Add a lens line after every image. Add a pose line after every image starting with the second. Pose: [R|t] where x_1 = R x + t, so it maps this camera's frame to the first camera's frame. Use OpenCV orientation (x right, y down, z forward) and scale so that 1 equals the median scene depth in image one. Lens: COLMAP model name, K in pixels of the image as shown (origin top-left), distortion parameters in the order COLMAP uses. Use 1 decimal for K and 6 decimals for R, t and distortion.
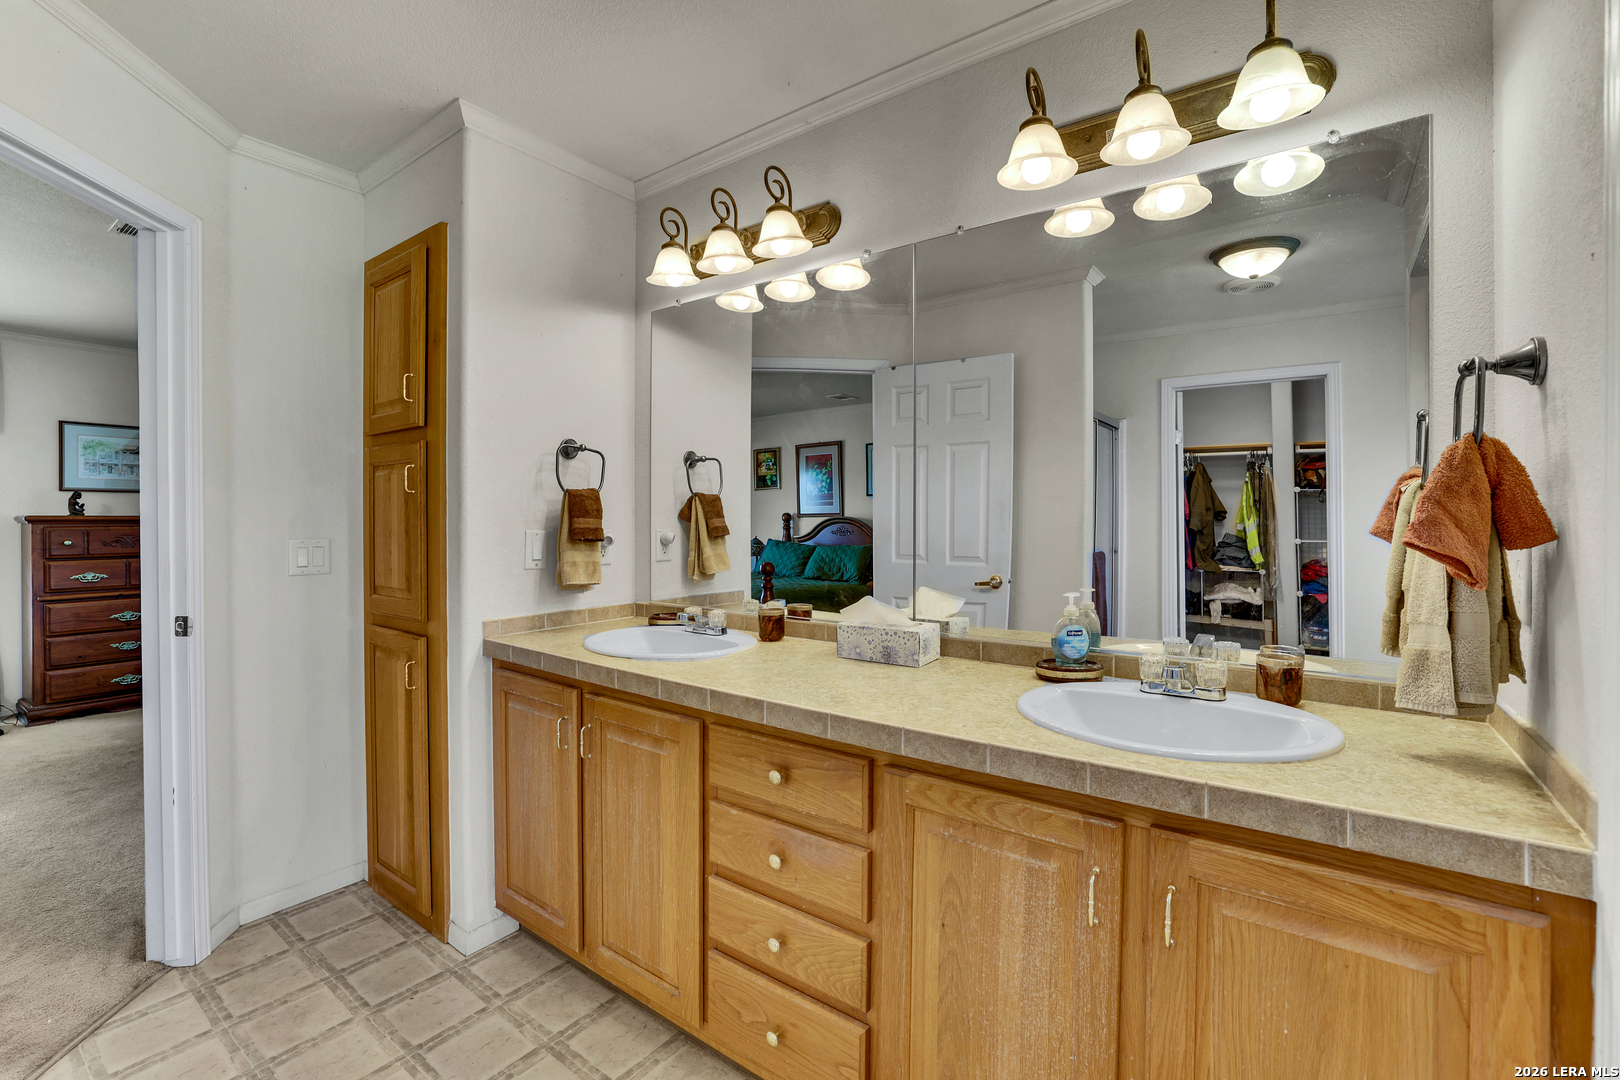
lens RADIAL K [[710.0, 0, 809.3], [0, 710.0, 524.4], [0, 0, 1]] dist [-0.028459, 0.008223]
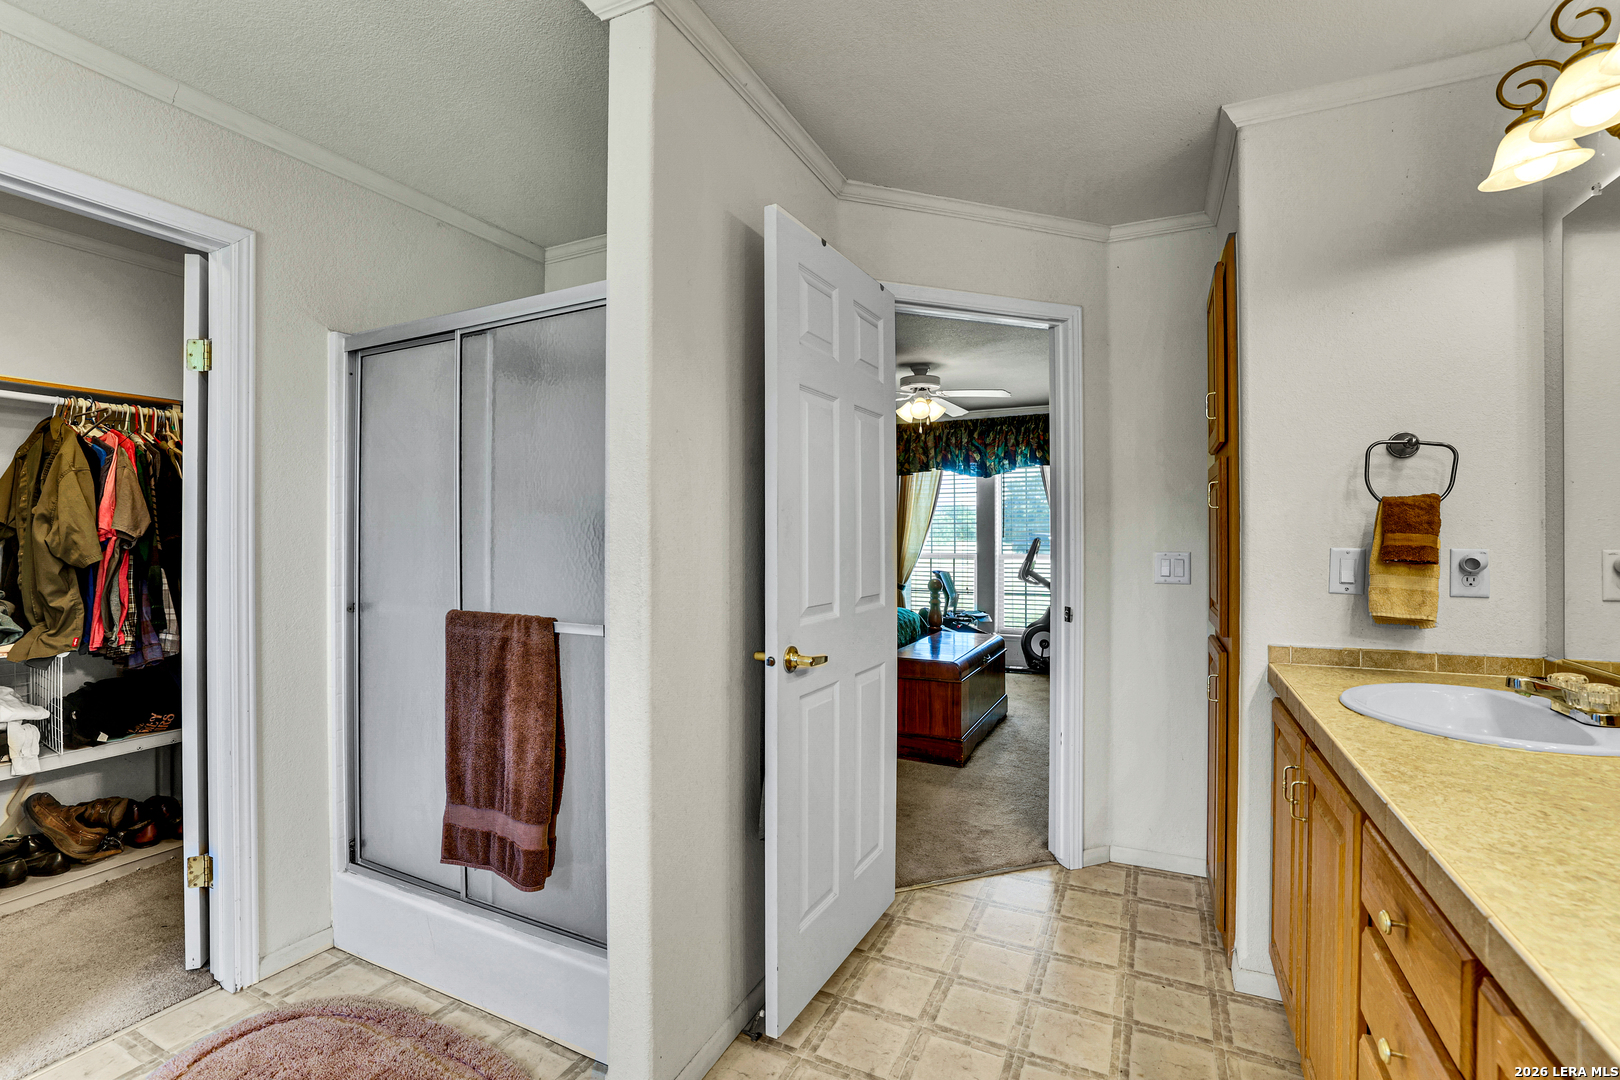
lens RADIAL K [[710.0, 0, 797.4], [0, 710.0, 529.6], [0, 0, 1]] dist [-0.028459, 0.008223]
pose [[0.186756, -0.005483, -0.982391, 0.336858], [-0.008935, 0.999934, -0.007279, -0.001635], [0.982366, 0.010137, 0.186694, 0.225421]]
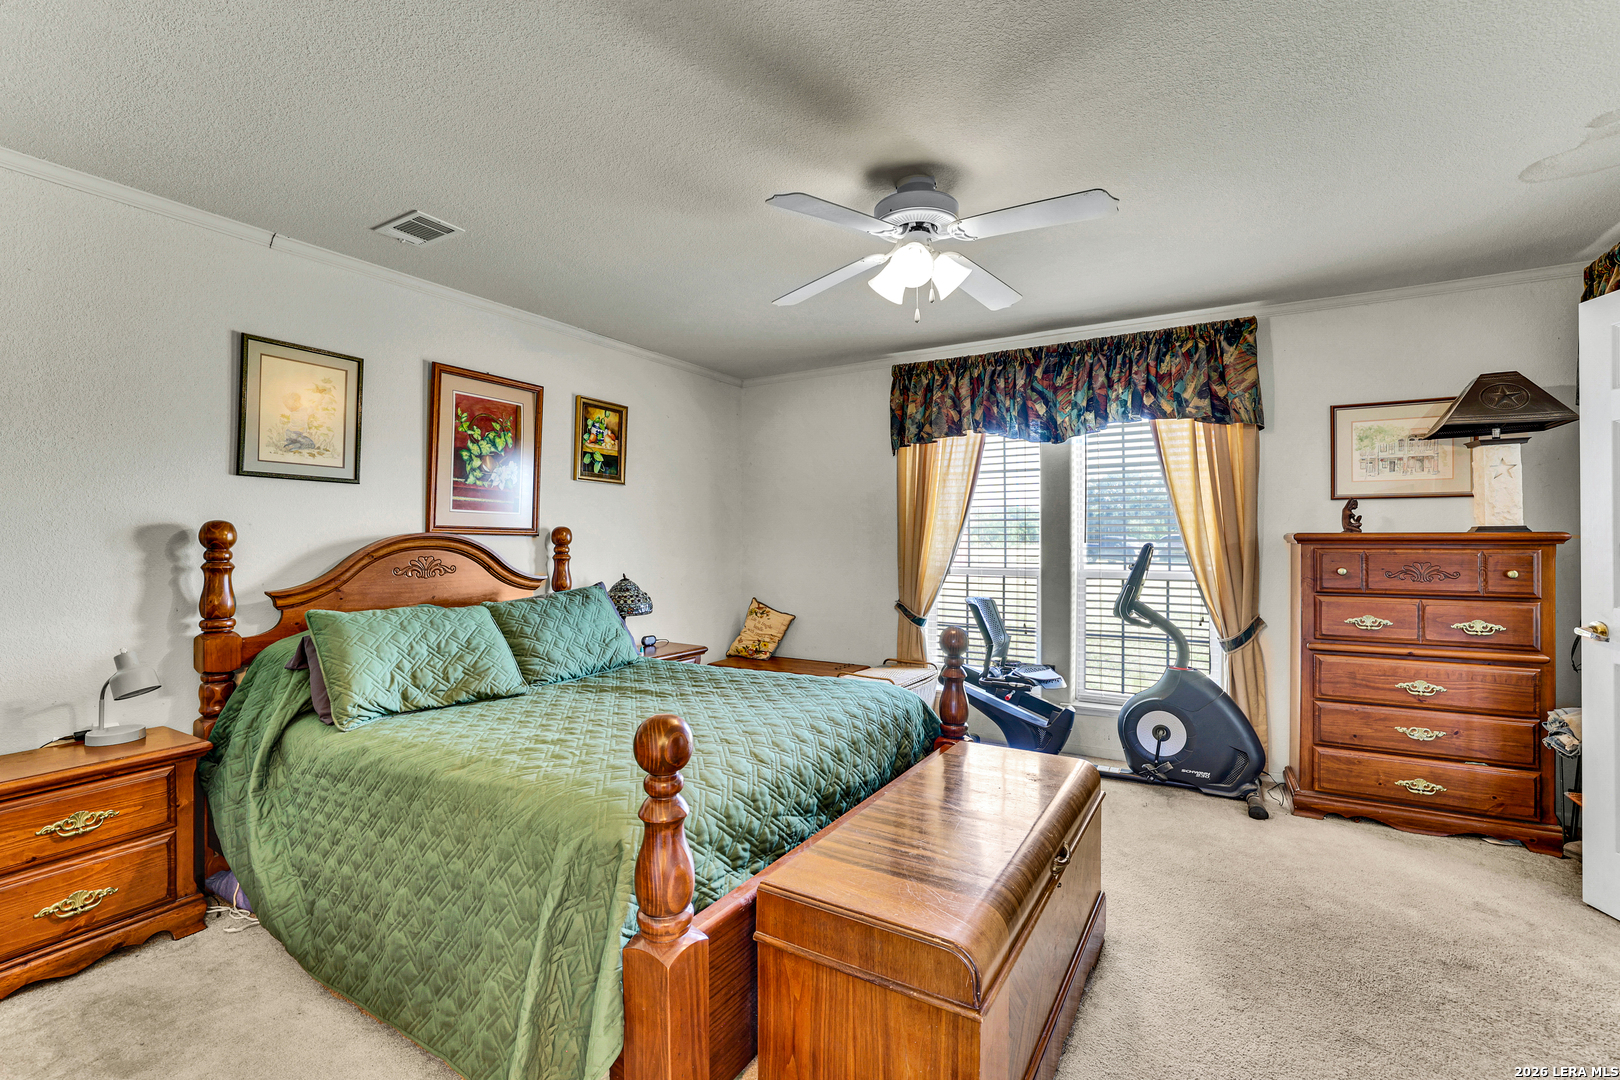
lens RADIAL K [[710.0, 0, 823.0], [0, 710.0, 532.6], [0, 0, 1]] dist [-0.028459, 0.008223]
pose [[0.134645, -0.003441, -0.990888, -0.941983], [-0.009163, 0.999947, -0.004717, -0.010673], [0.990852, 0.009714, 0.134606, 0.827847]]
